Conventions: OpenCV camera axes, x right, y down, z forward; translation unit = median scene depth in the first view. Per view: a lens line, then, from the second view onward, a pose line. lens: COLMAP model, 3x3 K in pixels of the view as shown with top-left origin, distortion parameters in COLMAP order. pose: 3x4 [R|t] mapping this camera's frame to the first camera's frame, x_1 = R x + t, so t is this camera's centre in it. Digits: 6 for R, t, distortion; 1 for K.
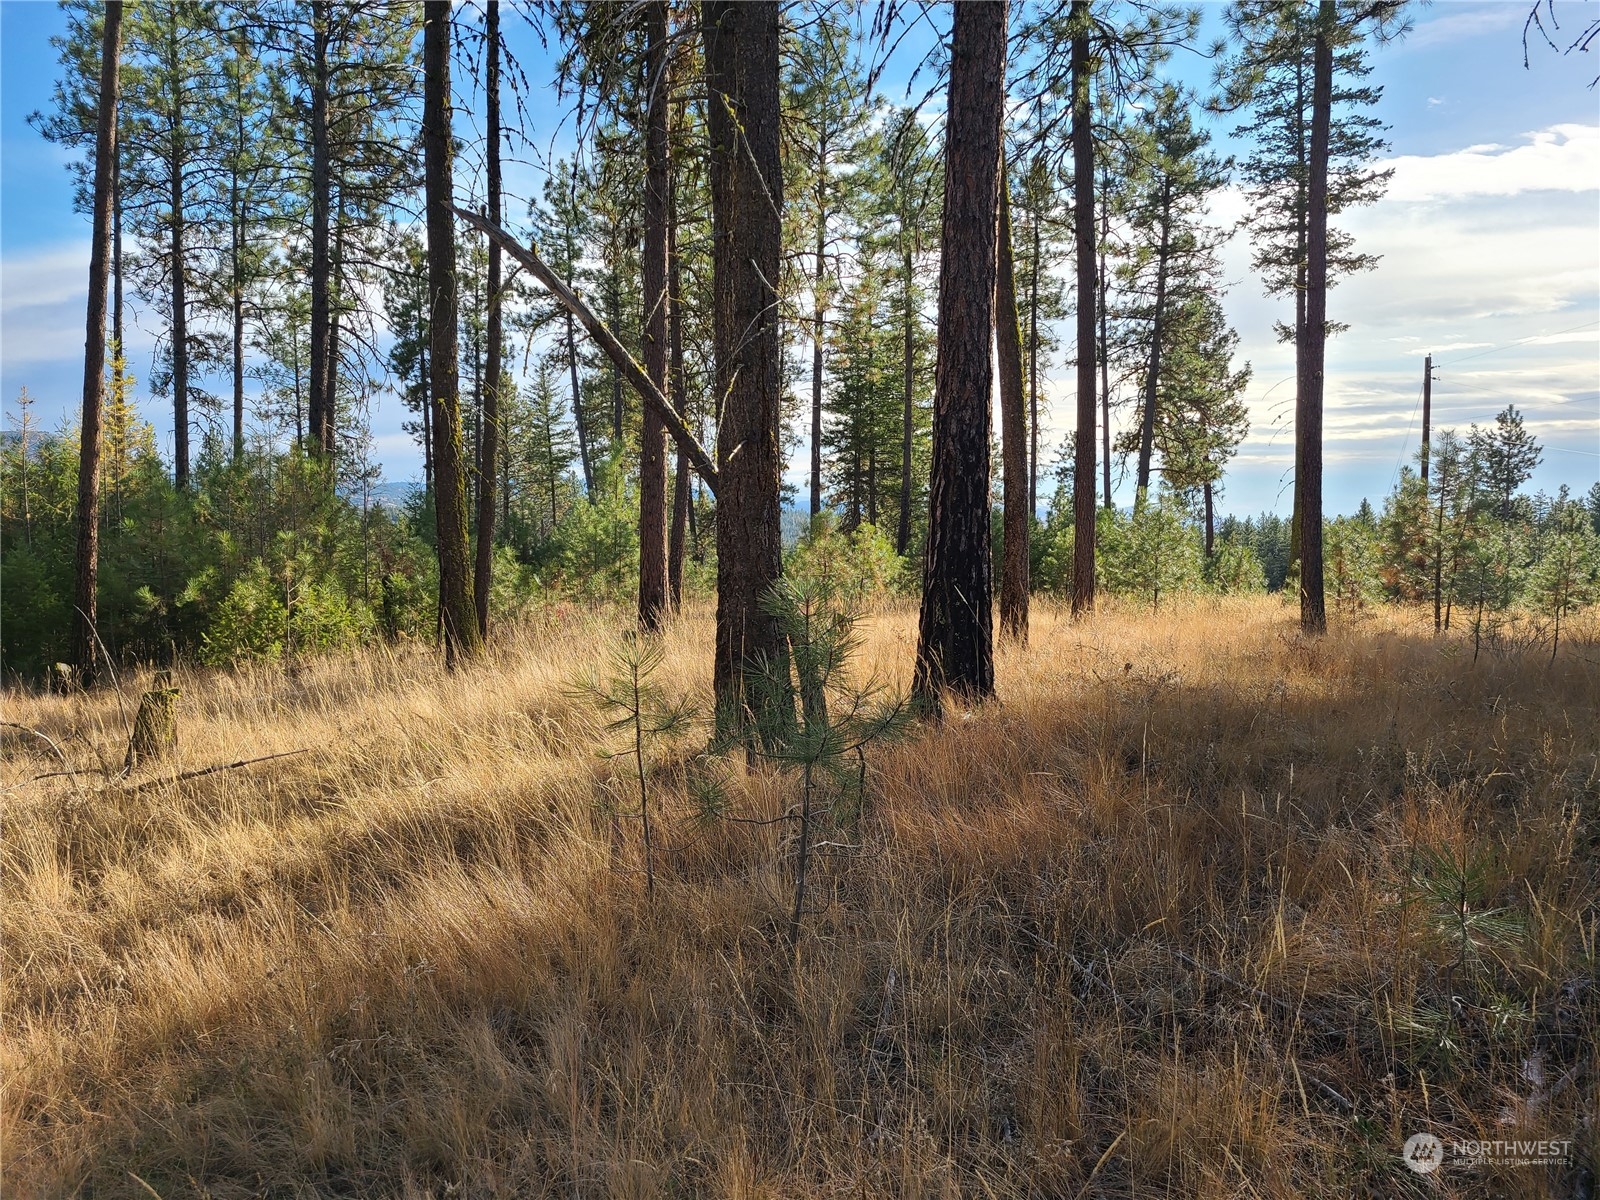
lens RADIAL K [[1207.3, 0, 804.2], [0, 1207.3, 594.7], [0, 0, 1]] dist [0.001363, -0.000003]
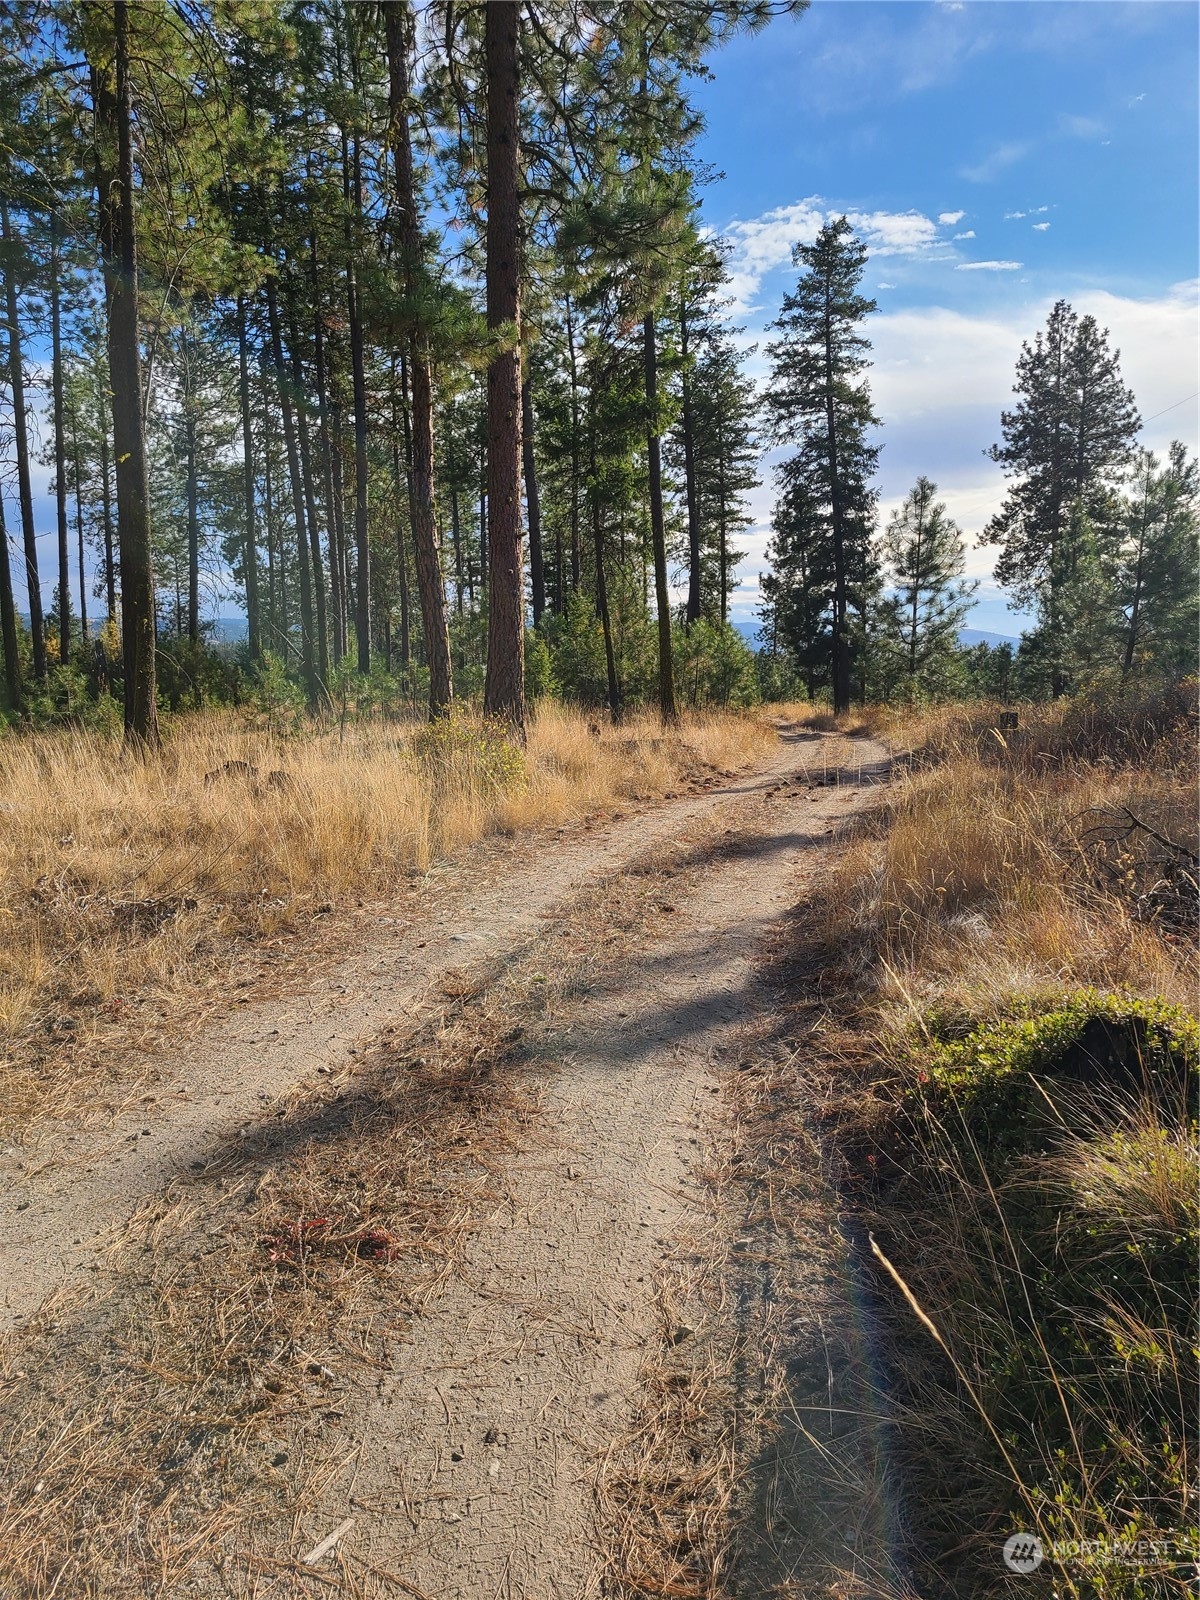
lens RADIAL K [[1207.3, 0, 596.8], [0, 1207.3, 804.2], [0, 0, 1]] dist [0.001363, -0.000003]
pose [[0.999586, -0.012750, -0.025775, 0.130589], [0.014388, 0.997821, 0.064396, 0.018539], [0.024897, -0.064741, 0.997591, -0.421167]]
